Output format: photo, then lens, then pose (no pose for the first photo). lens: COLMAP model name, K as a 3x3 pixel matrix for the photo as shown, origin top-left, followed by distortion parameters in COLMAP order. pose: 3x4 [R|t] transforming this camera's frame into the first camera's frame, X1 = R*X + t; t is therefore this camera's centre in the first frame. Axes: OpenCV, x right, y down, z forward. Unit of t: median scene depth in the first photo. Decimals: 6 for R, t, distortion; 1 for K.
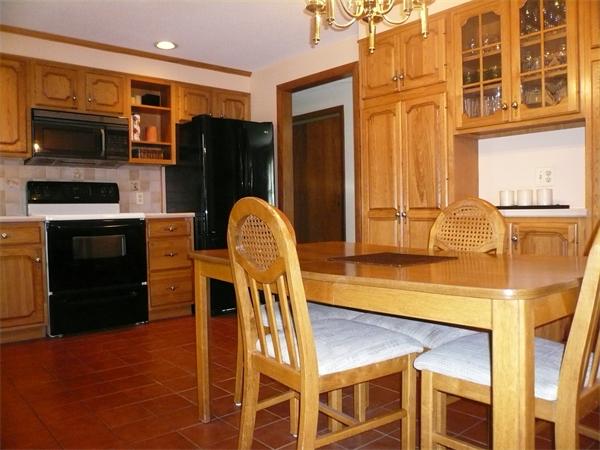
lens RADIAL K [[506.7, 0, 303.9], [0, 506.7, 223.4], [0, 0, 1]] dist [-0.089222, 0.059870]
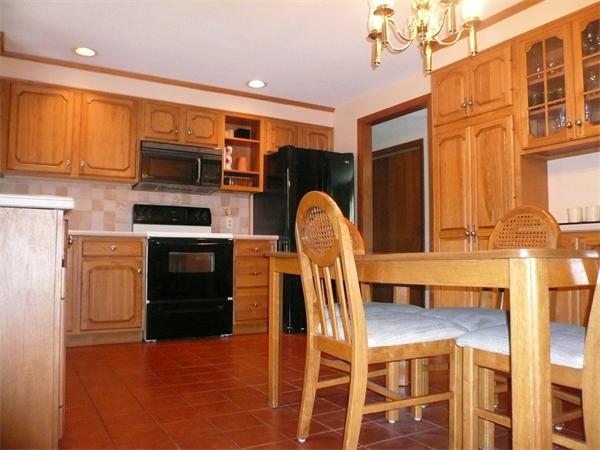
lens RADIAL K [[506.7, 0, 304.5], [0, 506.7, 224.9], [0, 0, 1]] dist [-0.089222, 0.059870]
pose [[0.984063, 0.011630, -0.177440, 0.039938], [-0.026994, 0.996065, -0.084419, 0.060297], [0.175760, 0.087864, 0.980504, -0.069935]]
